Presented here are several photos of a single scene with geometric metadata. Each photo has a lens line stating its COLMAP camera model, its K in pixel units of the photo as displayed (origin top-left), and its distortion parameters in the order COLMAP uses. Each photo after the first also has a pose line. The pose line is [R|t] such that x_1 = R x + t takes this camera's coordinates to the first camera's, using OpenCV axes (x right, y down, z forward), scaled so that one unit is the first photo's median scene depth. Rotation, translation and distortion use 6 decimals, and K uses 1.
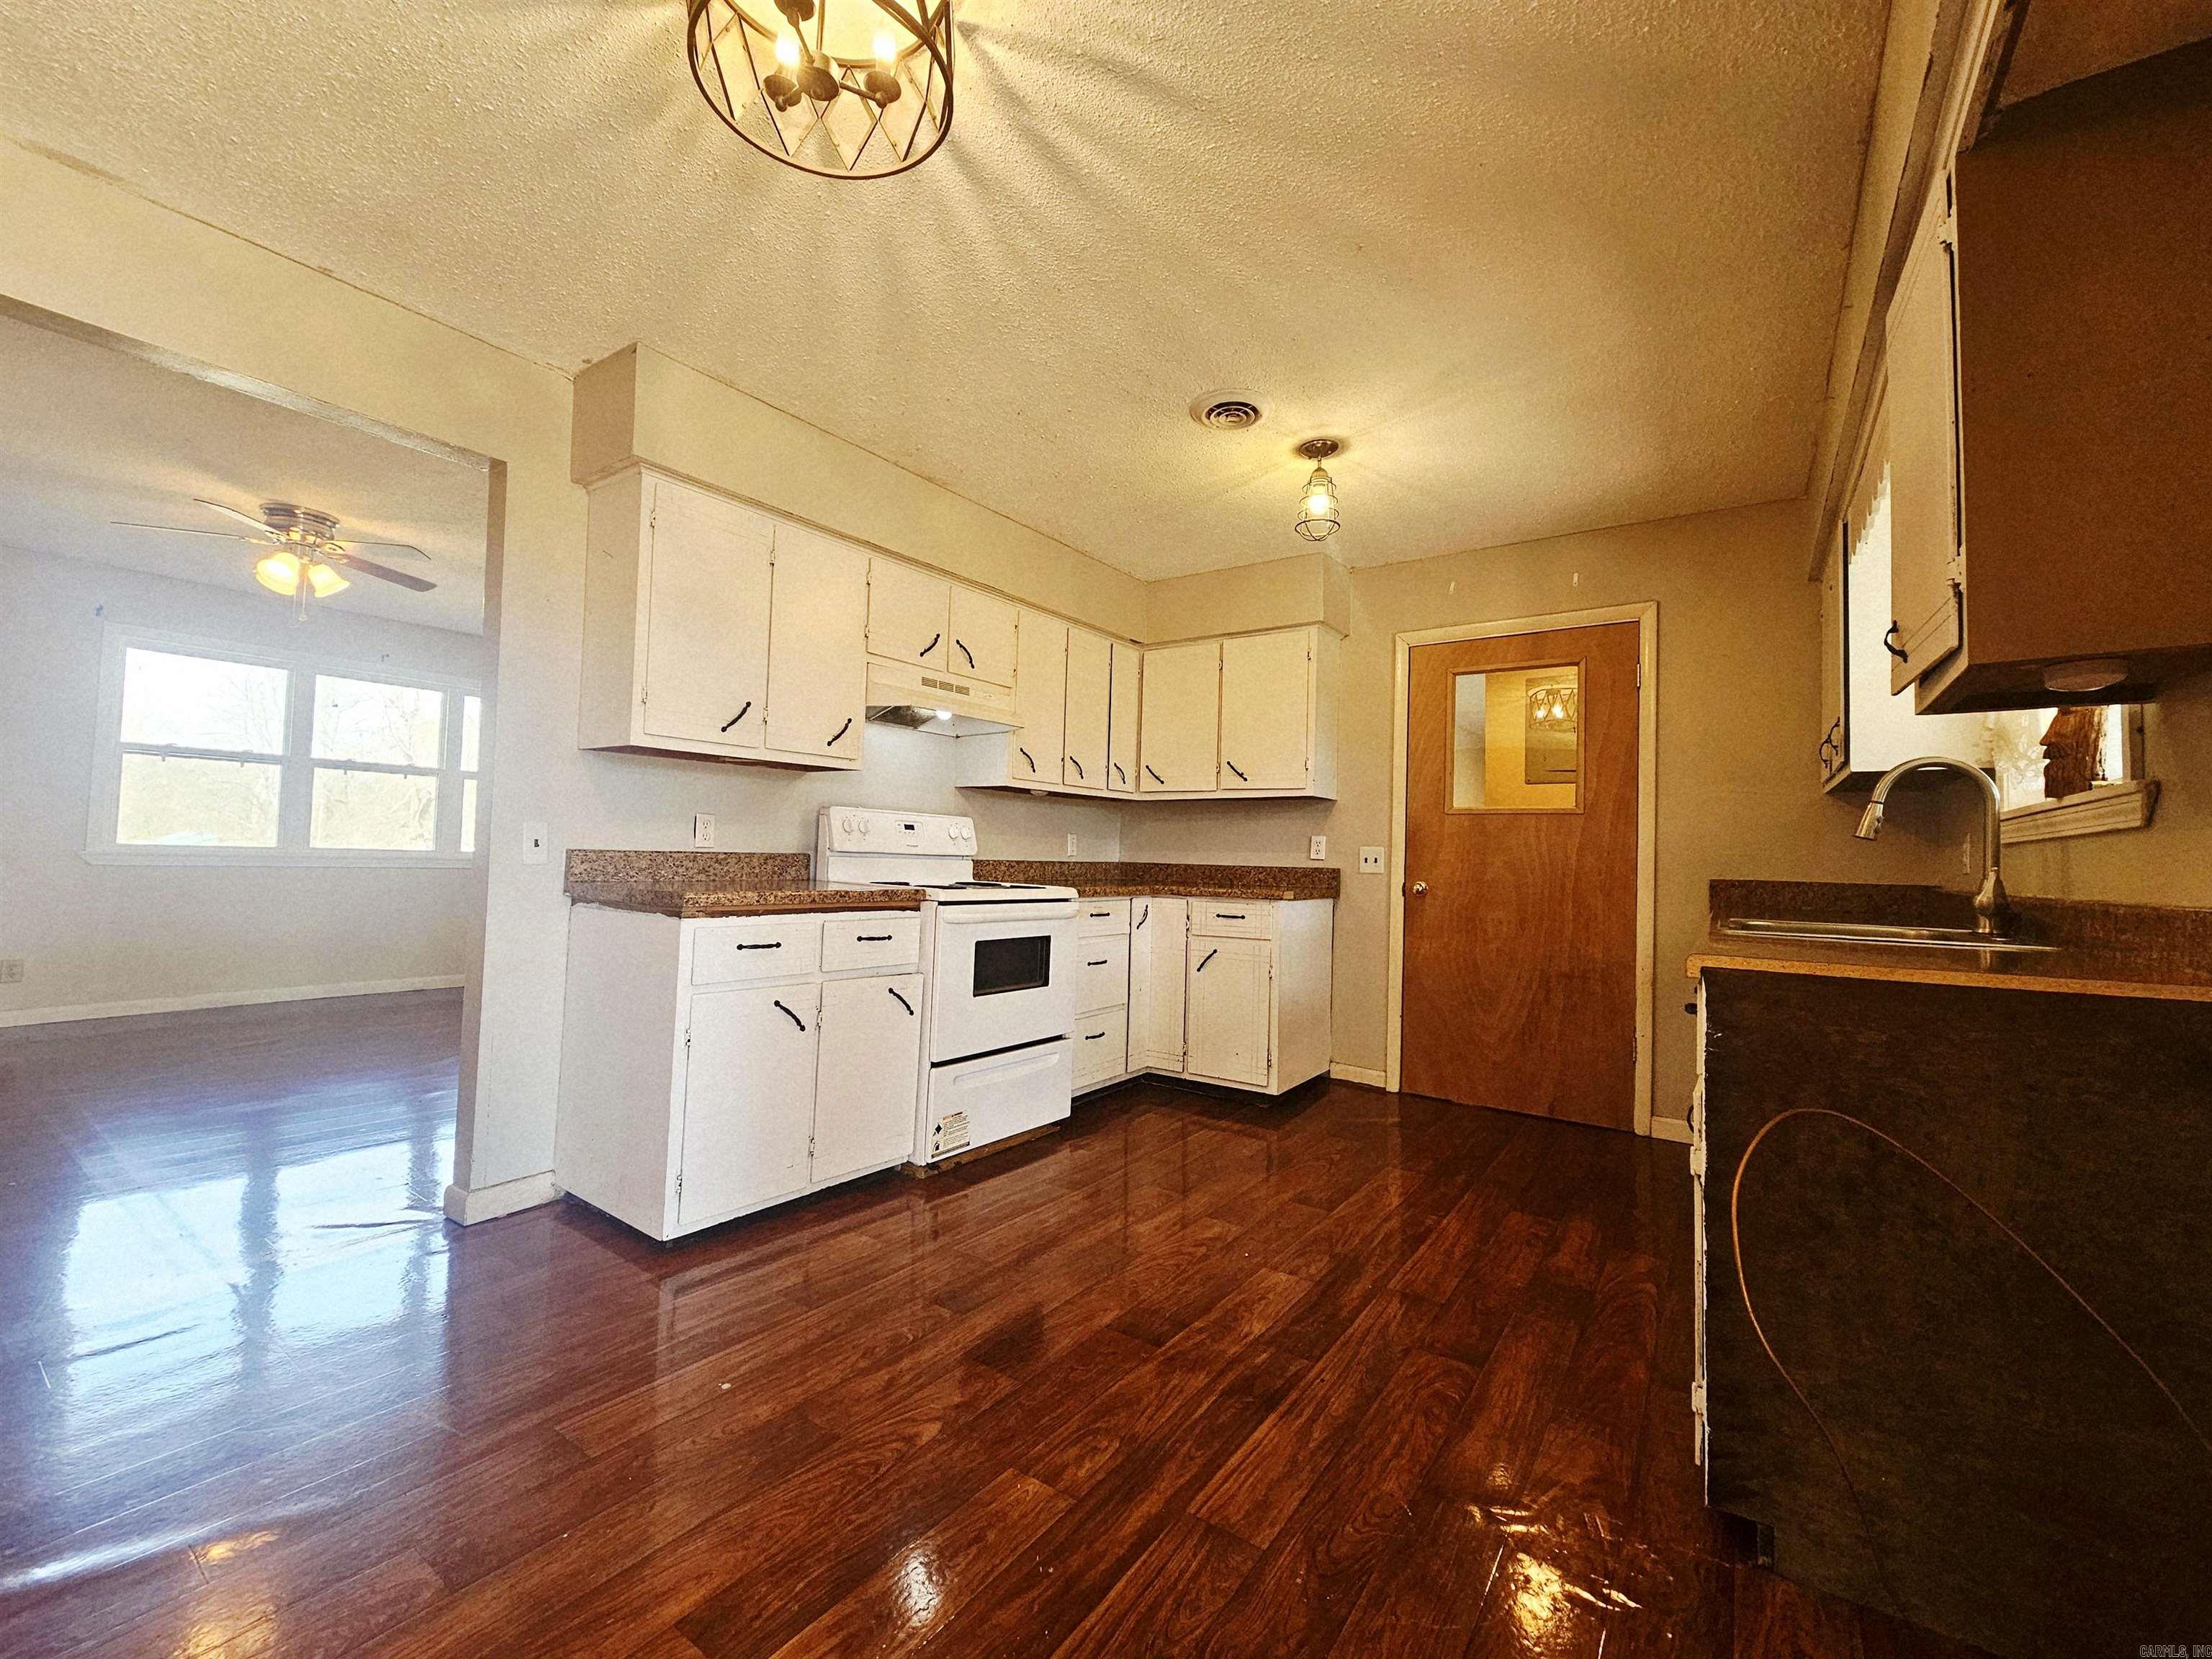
lens RADIAL K [[909.8, 0, 1092.4], [0, 909.8, 819.0], [0, 0, 1]] dist [-0.006929, 0.001144]
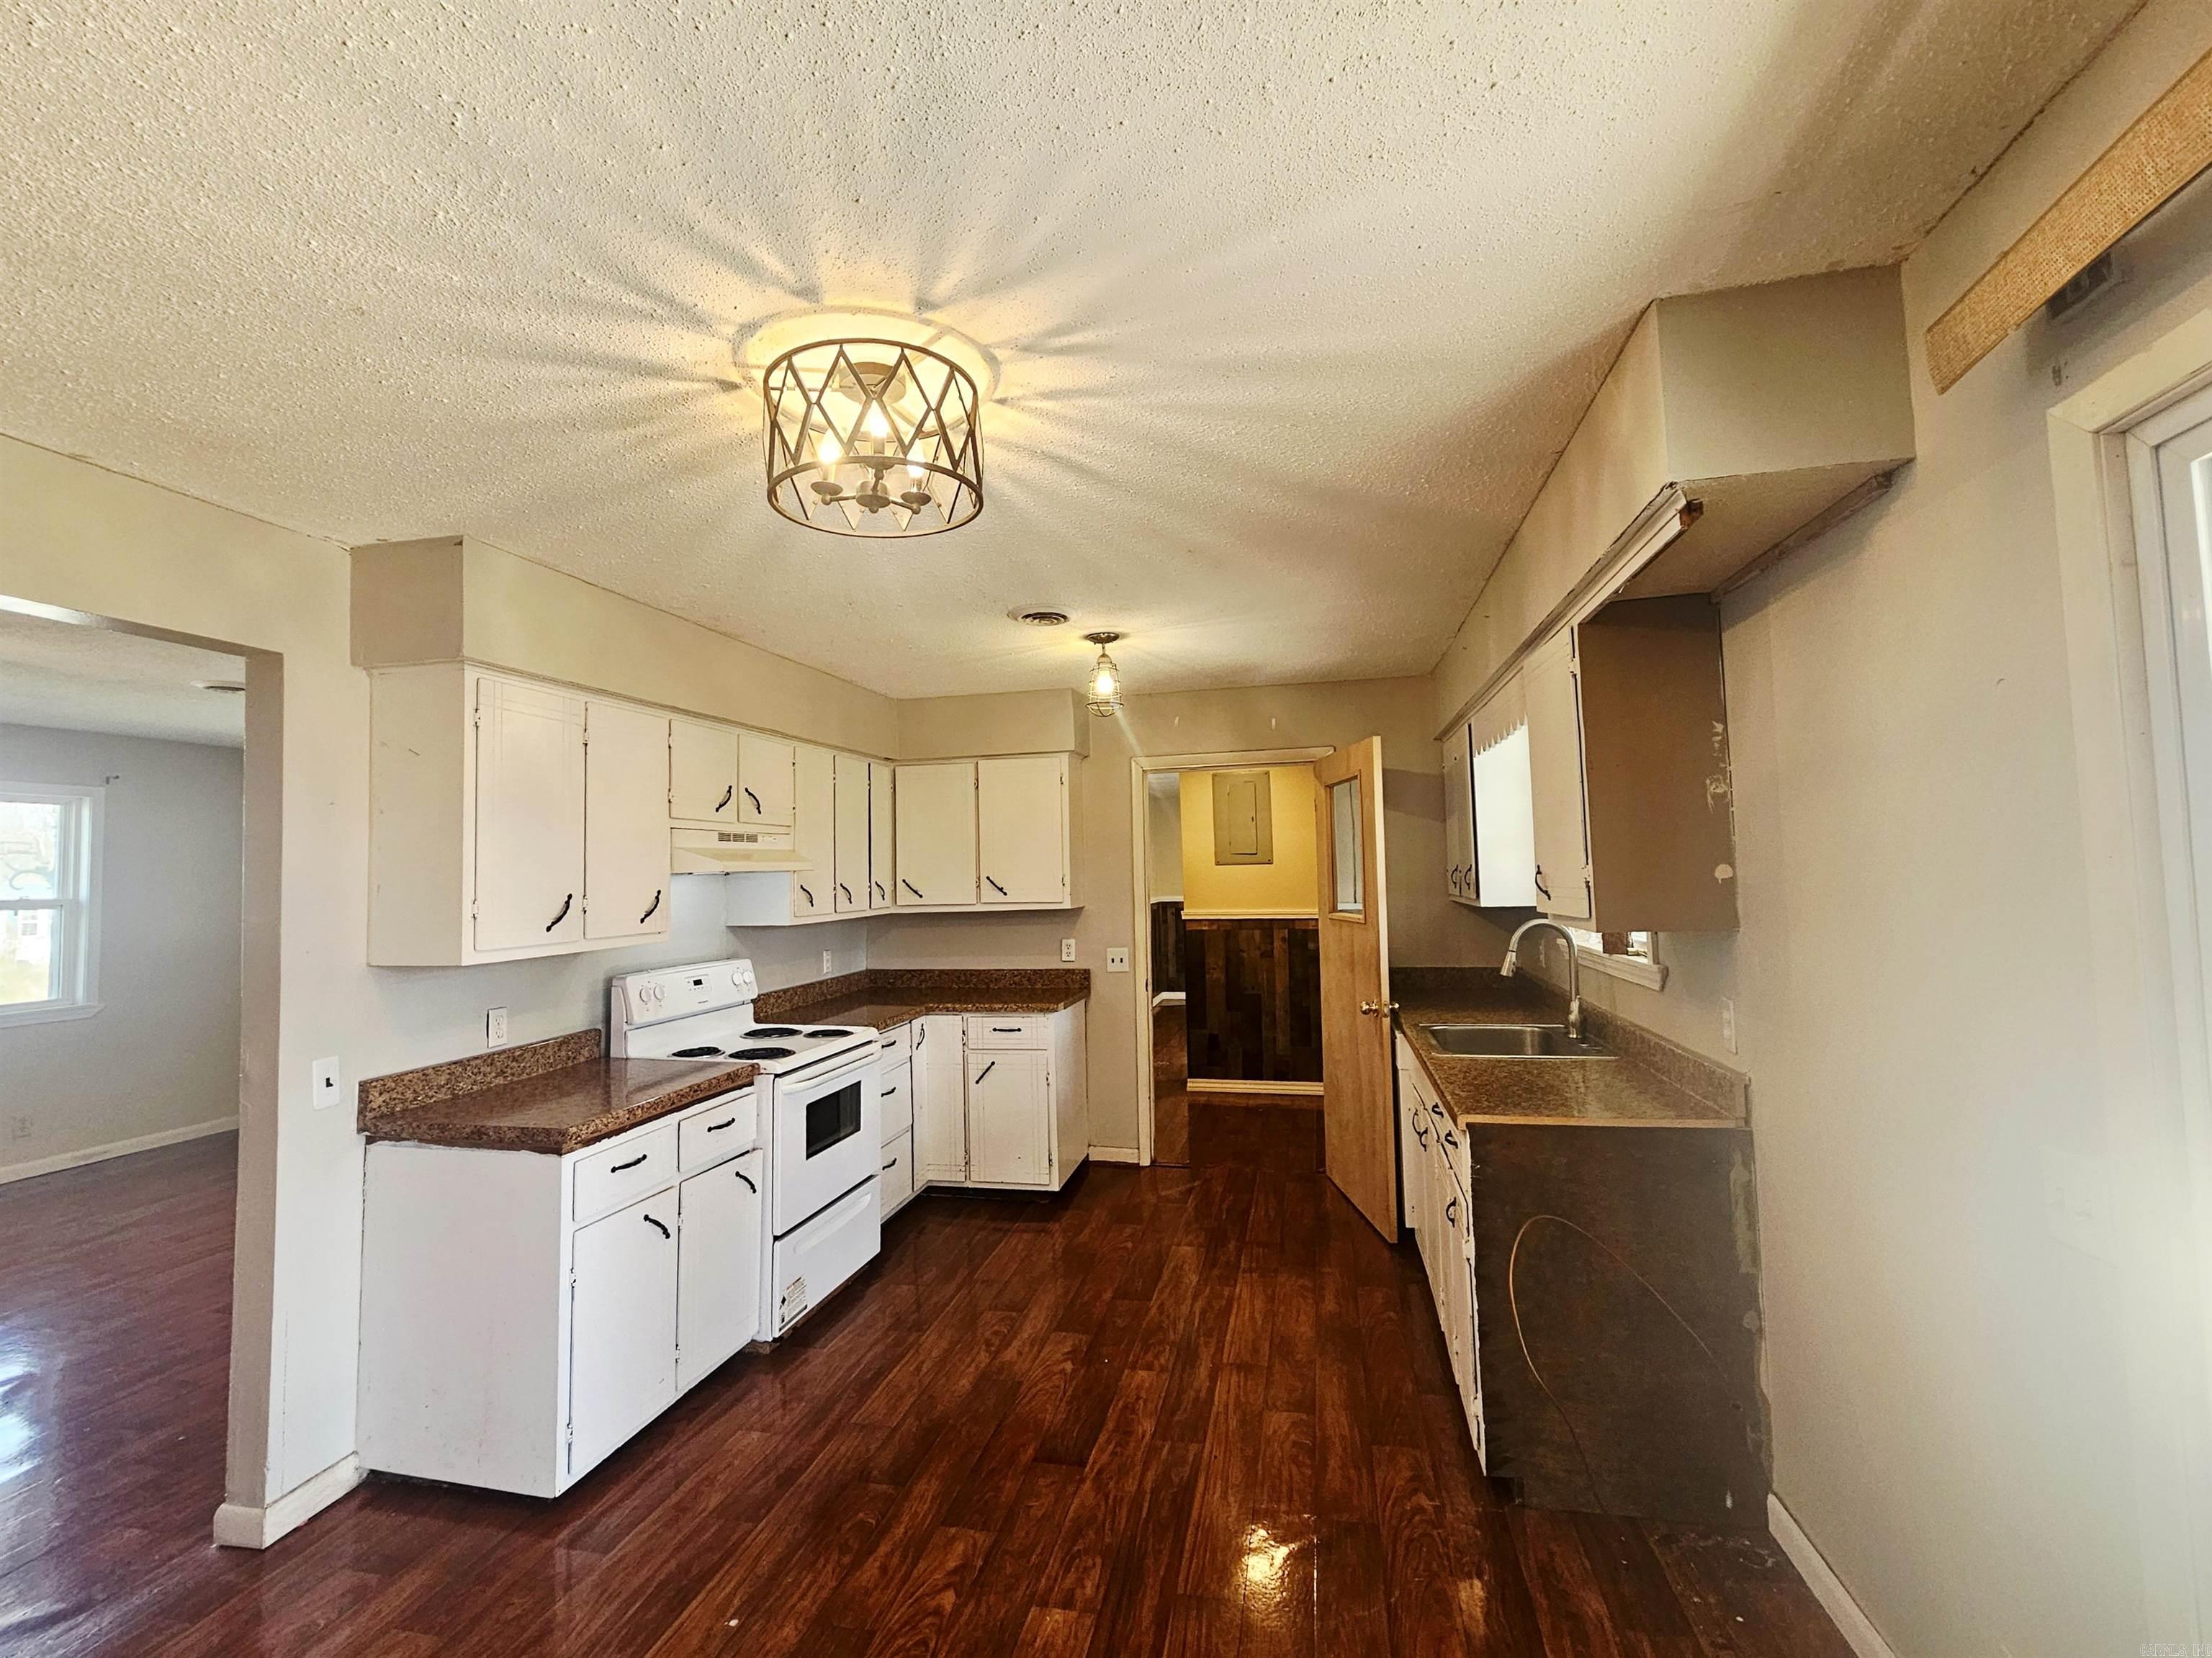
lens RADIAL K [[969.6, 0, 1093.7], [0, 969.6, 819.7], [0, 0, 1]] dist [-0.006549, 0.000809]
pose [[0.922182, -0.029767, 0.385610, -0.234617], [0.035209, 0.999355, -0.007056, -0.161249], [-0.385151, 0.020084, 0.922635, -0.123490]]
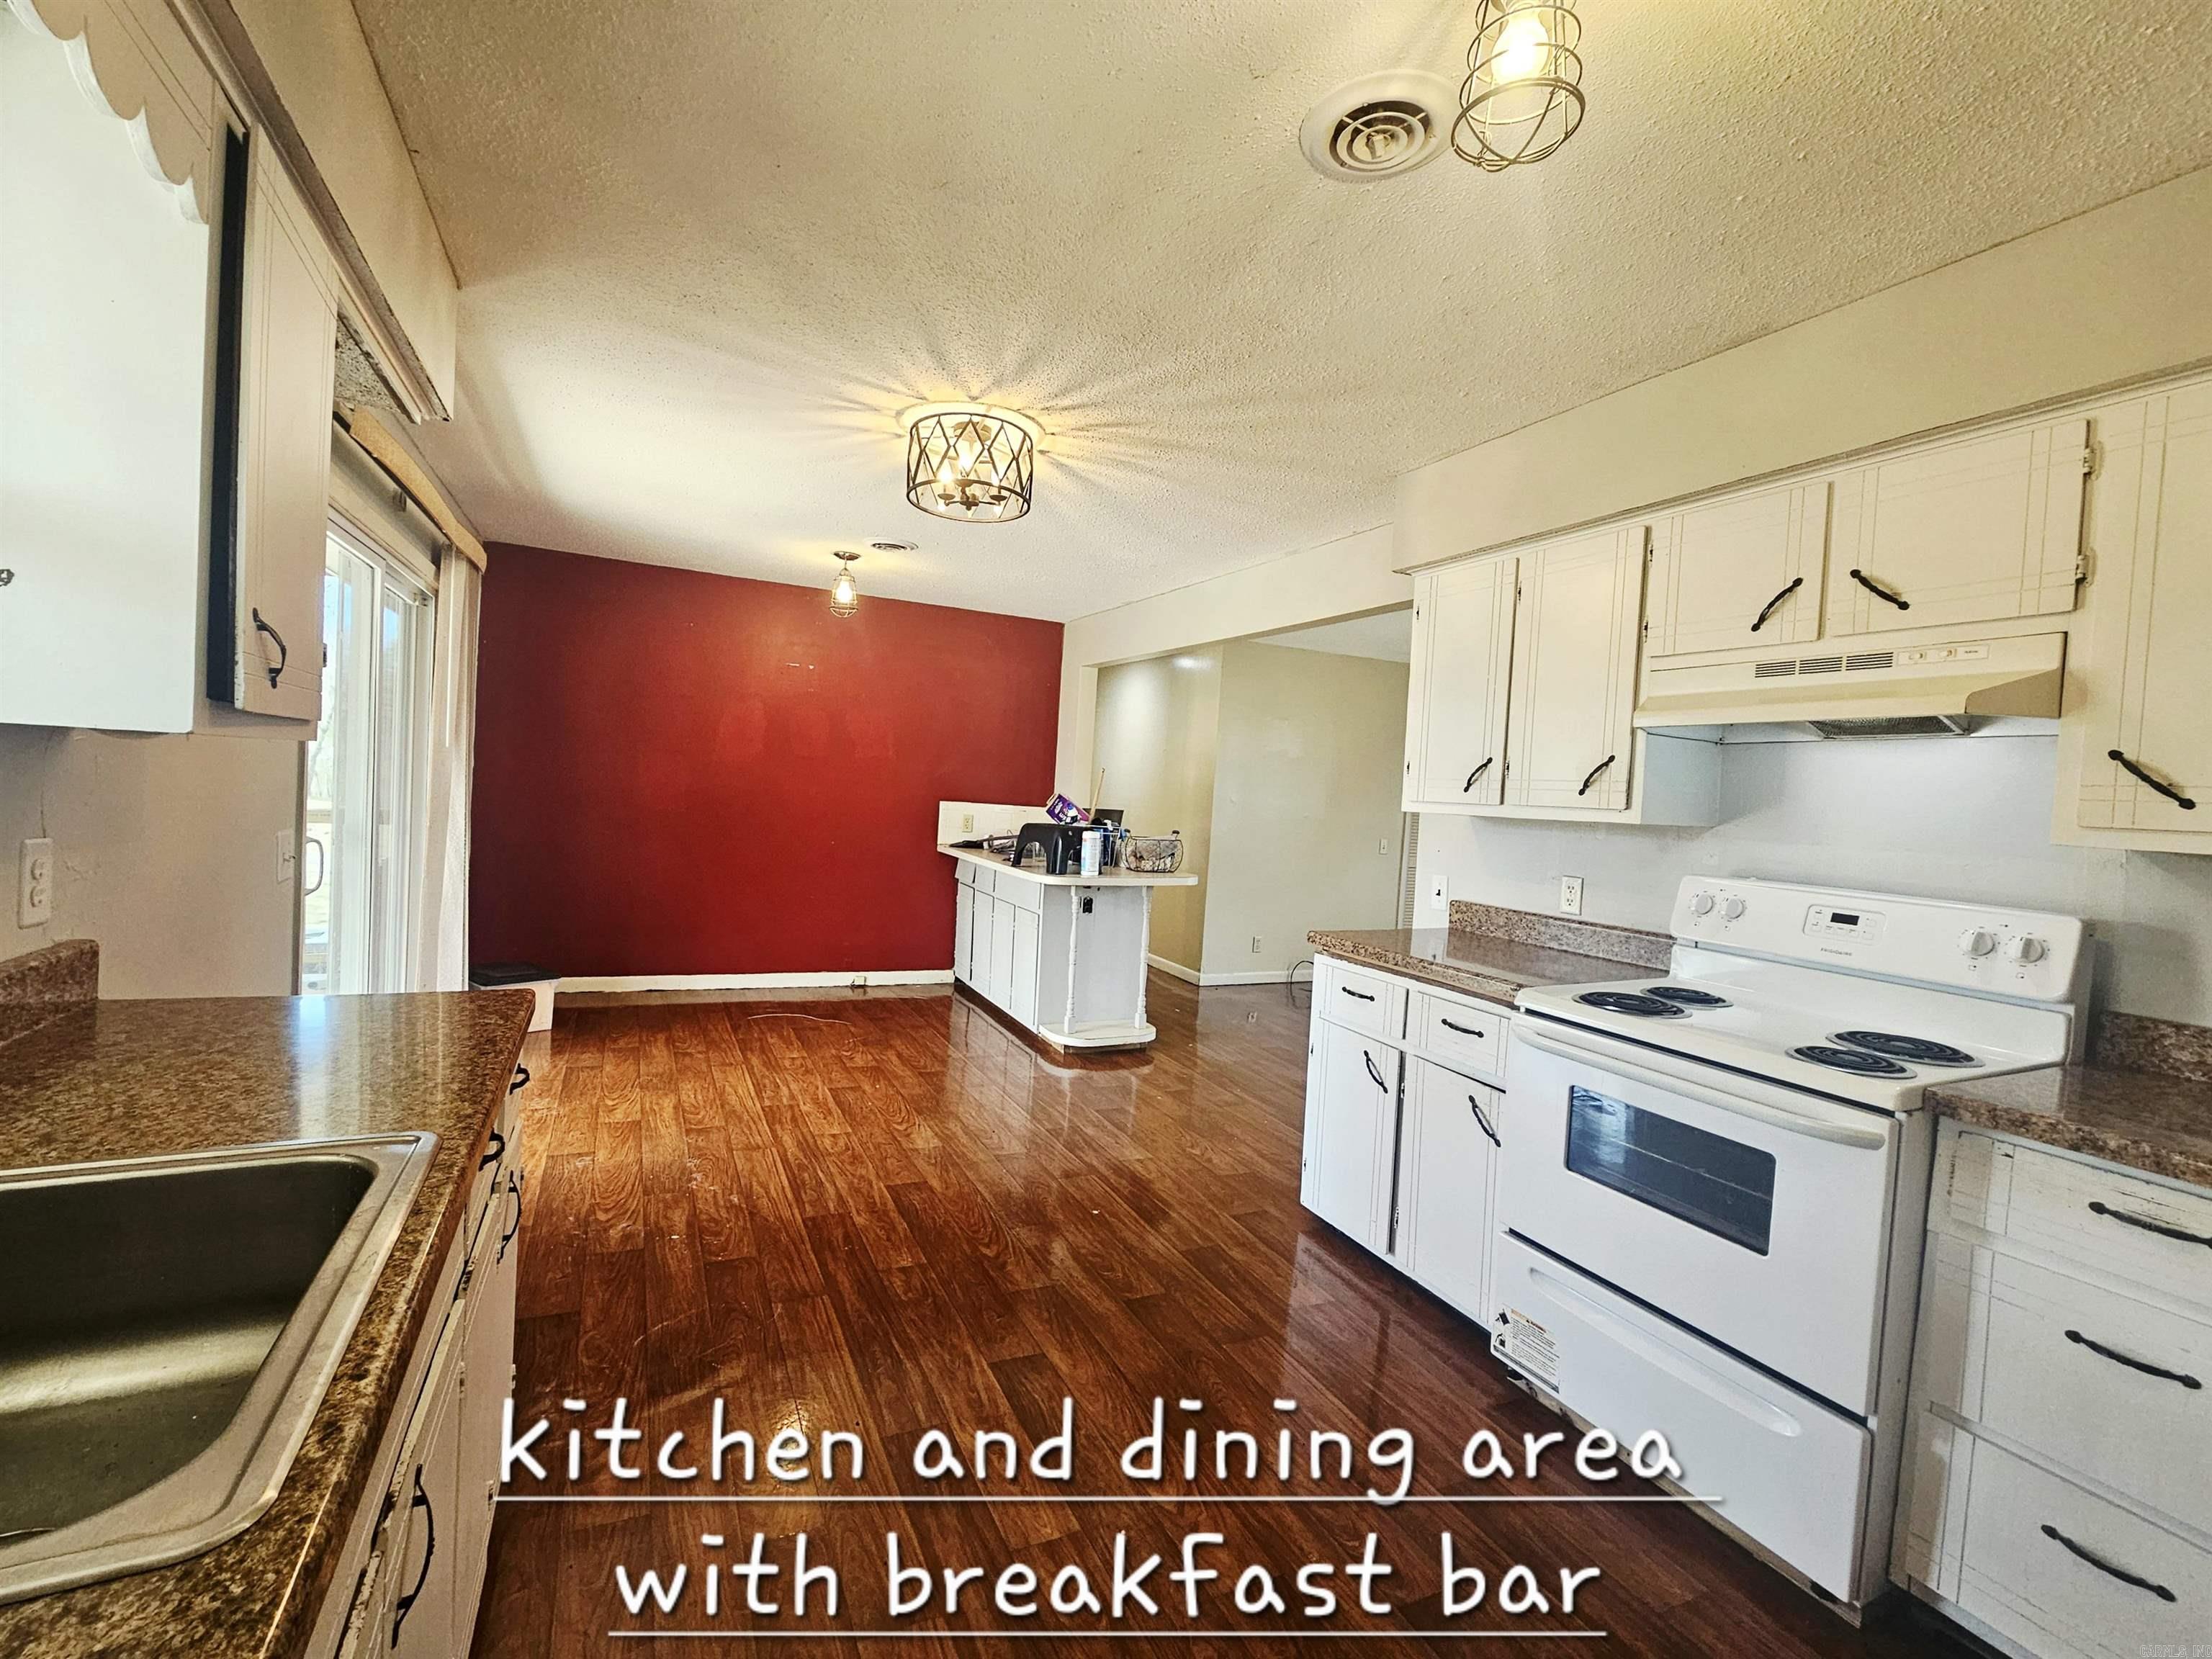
lens RADIAL K [[969.6, 0, 1084.1], [0, 969.6, 828.7], [0, 0, 1]] dist [-0.006549, 0.000809]
pose [[-0.491051, -0.019478, -0.870913, 0.633447], [-0.032436, 0.999466, -0.004065, -0.033616], [0.870527, 0.026253, -0.491421, 1.009706]]
